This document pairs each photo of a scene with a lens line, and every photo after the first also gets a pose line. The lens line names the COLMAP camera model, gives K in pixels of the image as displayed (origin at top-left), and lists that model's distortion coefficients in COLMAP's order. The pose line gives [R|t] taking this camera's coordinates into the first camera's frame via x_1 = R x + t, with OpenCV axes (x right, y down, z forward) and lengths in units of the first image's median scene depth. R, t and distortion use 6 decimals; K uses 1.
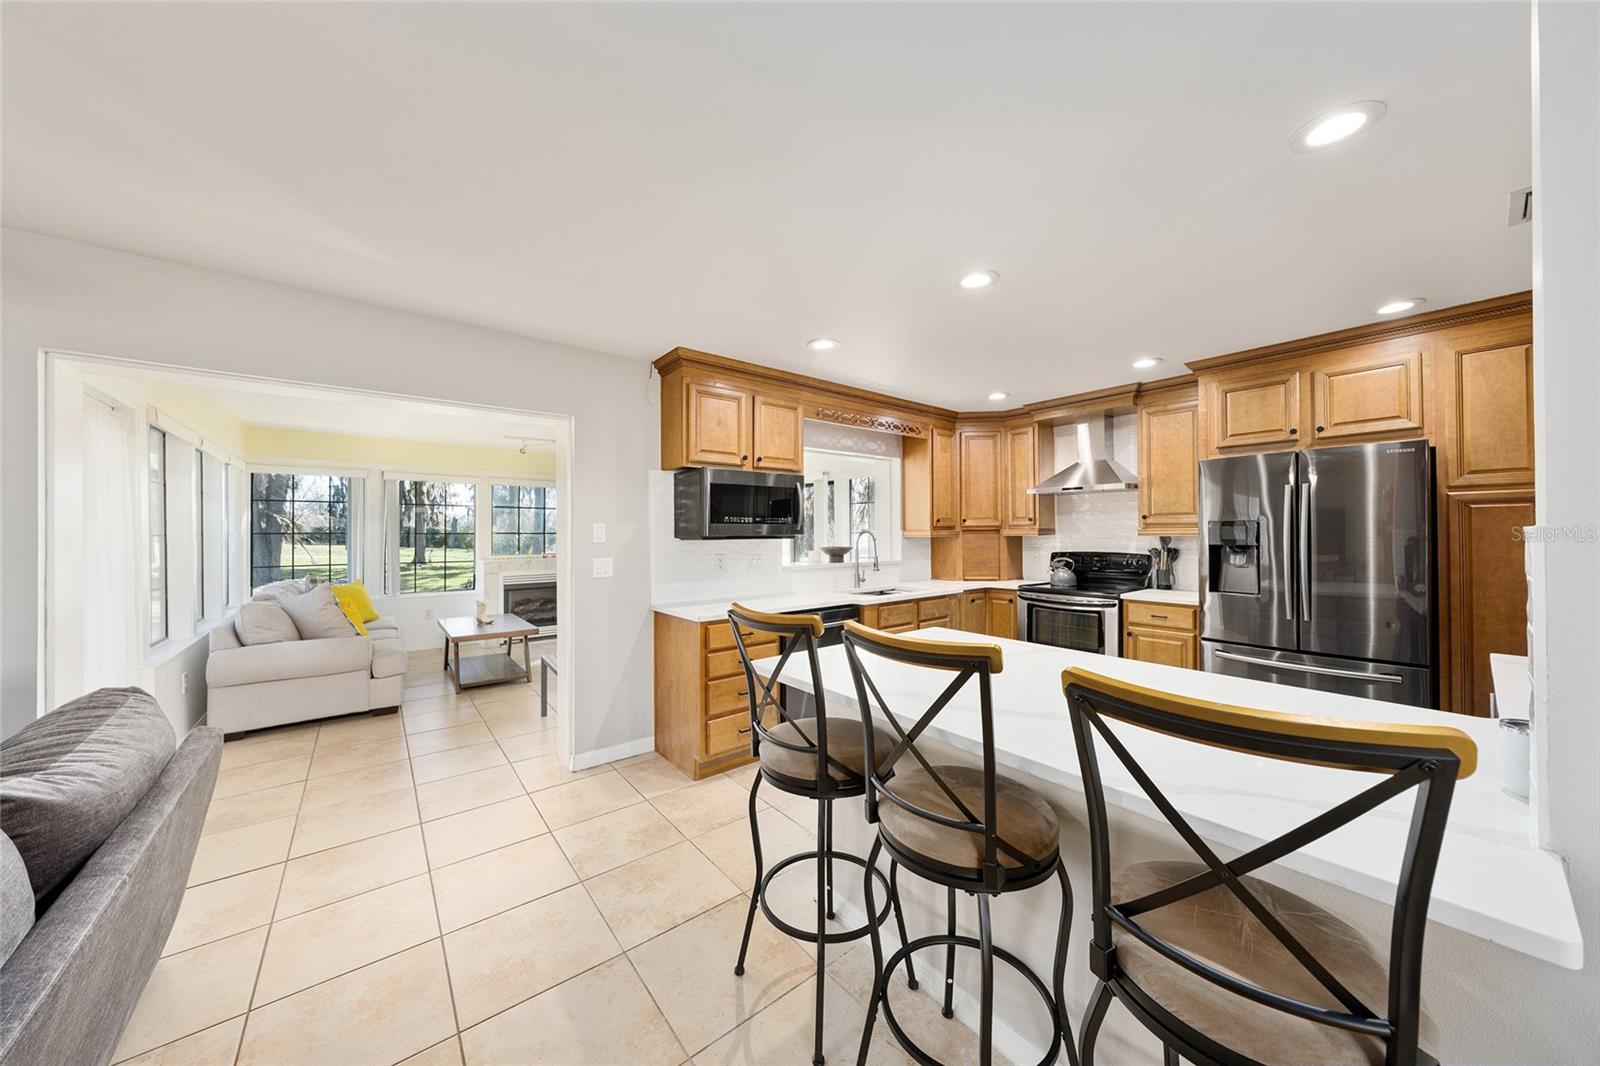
lens RADIAL K [[538.7, 0, 796.9], [0, 538.7, 530.4], [0, 0, 1]] dist [0.003186, 0.000084]
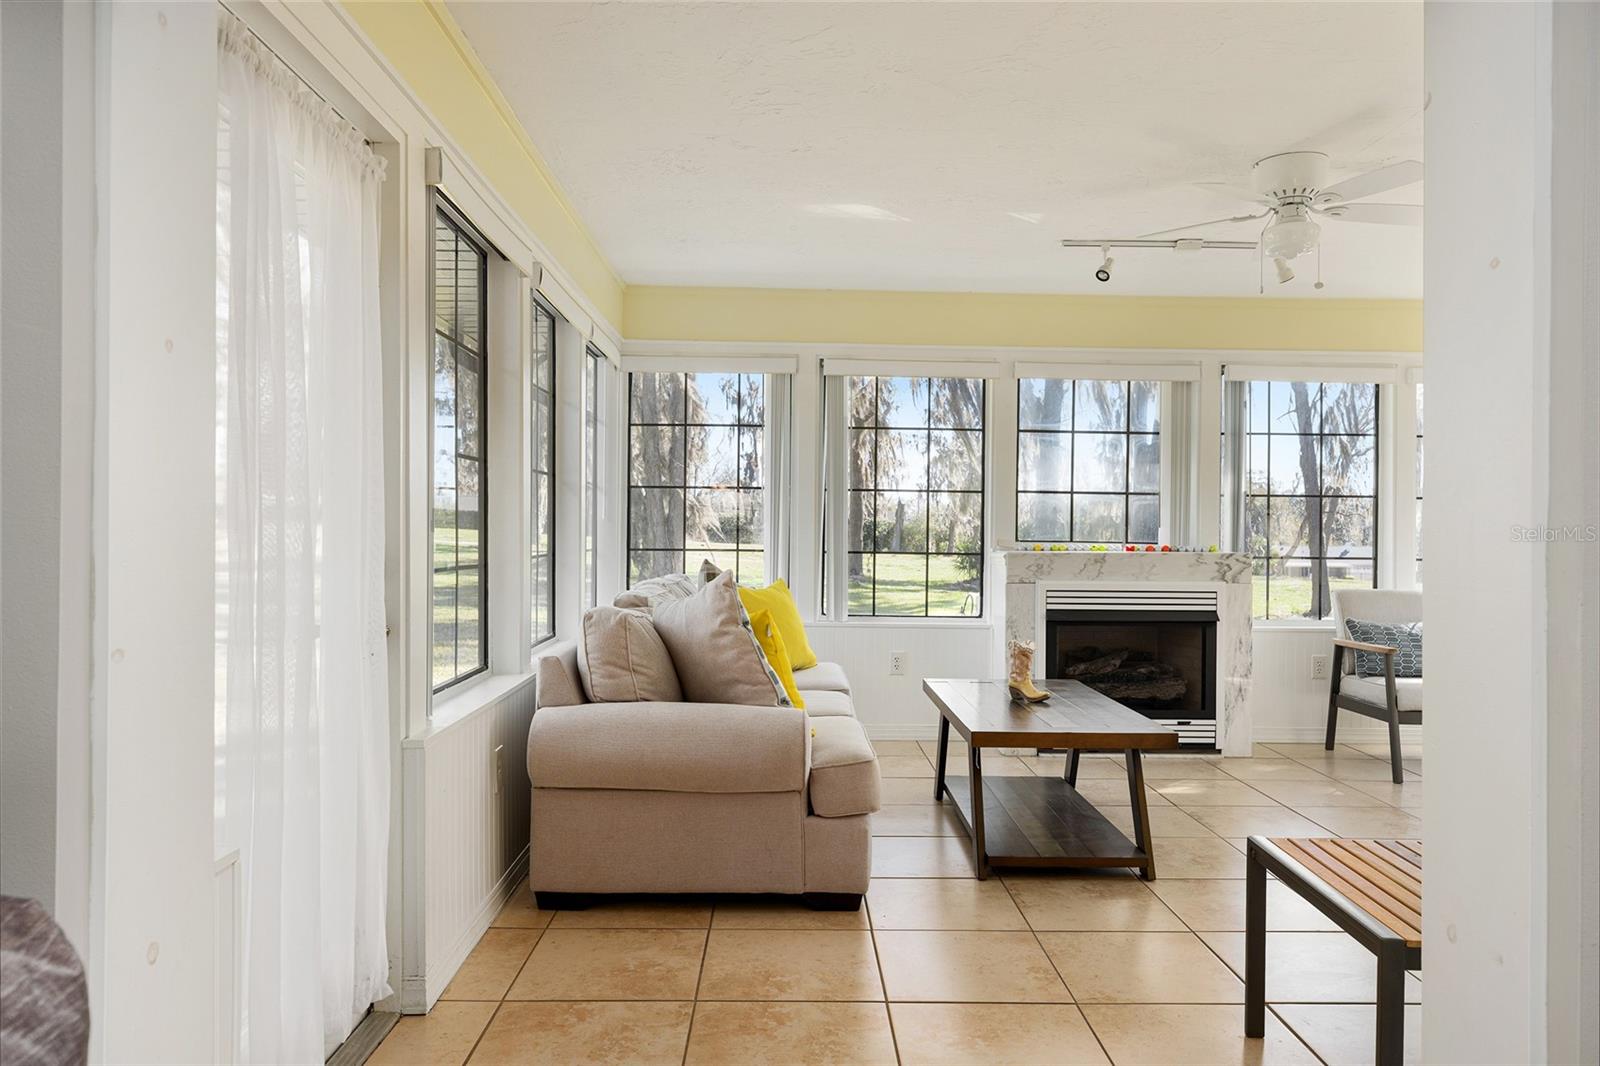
lens RADIAL K [[1068.2, 0, 807.9], [0, 1068.2, 529.4], [0, 0, 1]] dist [-0.001418, 0.000011]
pose [[0.796247, 0.009746, -0.604893, -0.234028], [-0.008621, 0.999951, 0.004763, 0.043996], [0.604910, 0.001422, 0.796292, 0.276937]]
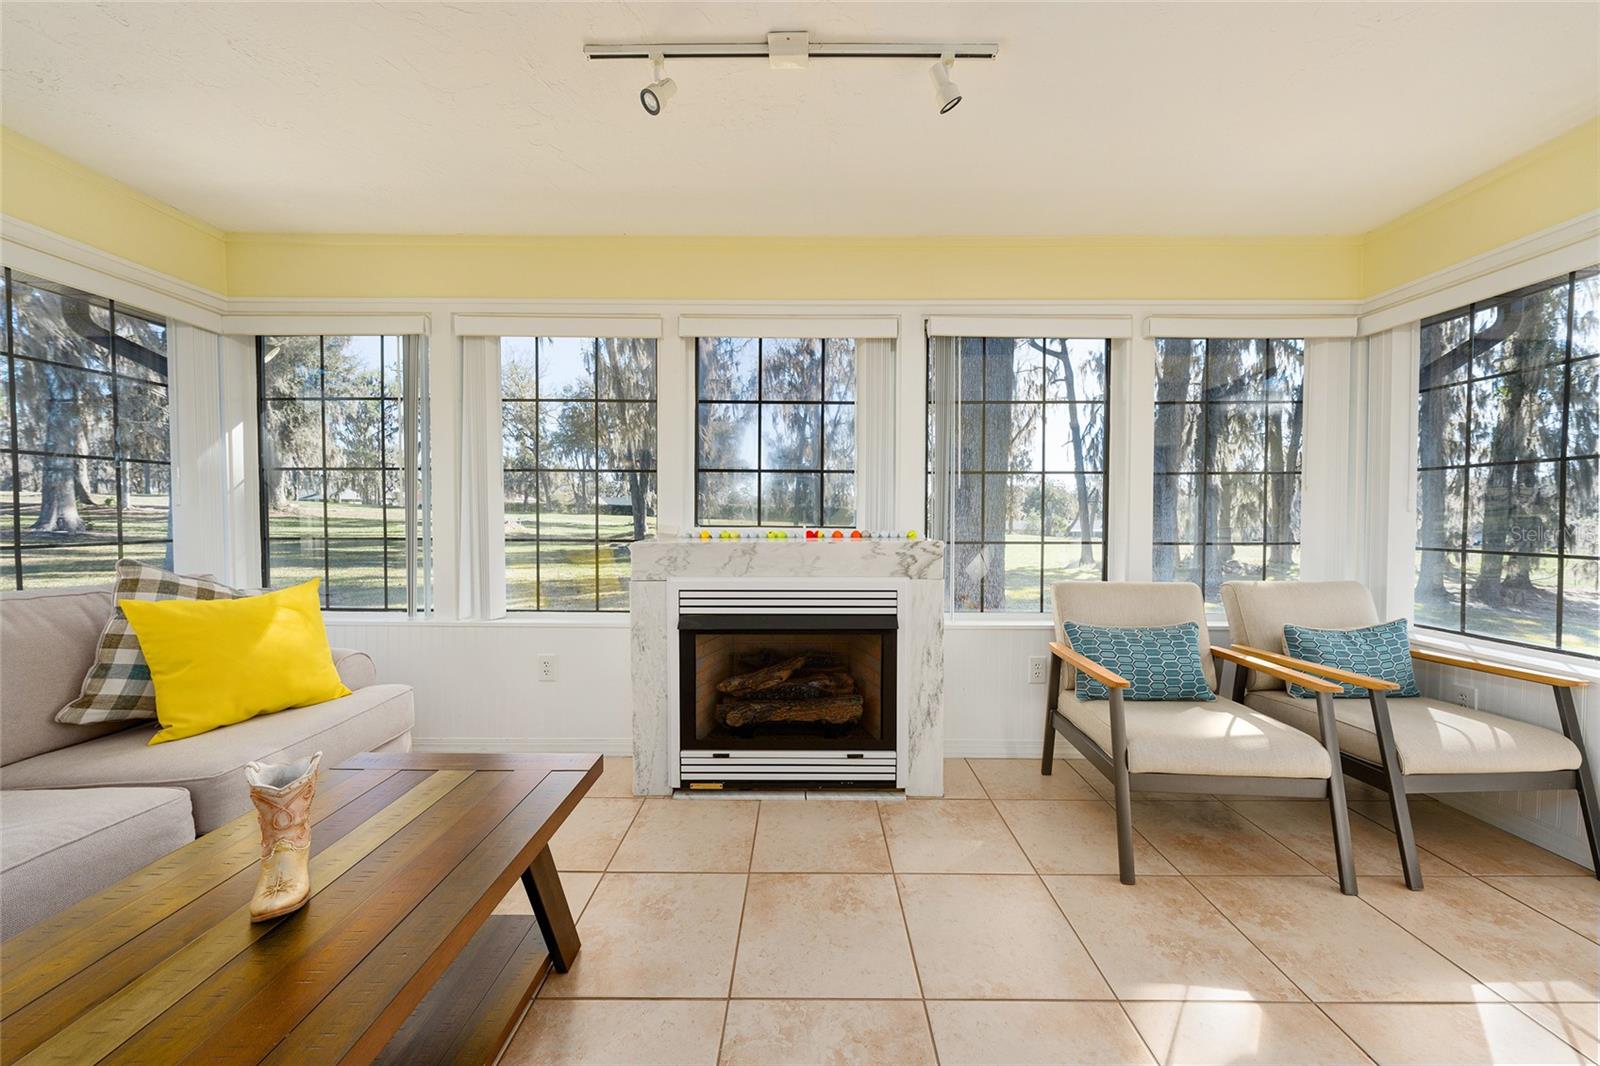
lens RADIAL K [[561.5, 0, 808.1], [0, 561.5, 529.9], [0, 0, 1]] dist [-0.000615, 0.000098]
pose [[0.782729, 0.021199, -0.622002, -0.331156], [-0.000374, 0.999436, 0.033592, 0.045593], [0.622363, -0.026061, 0.782295, 0.958079]]
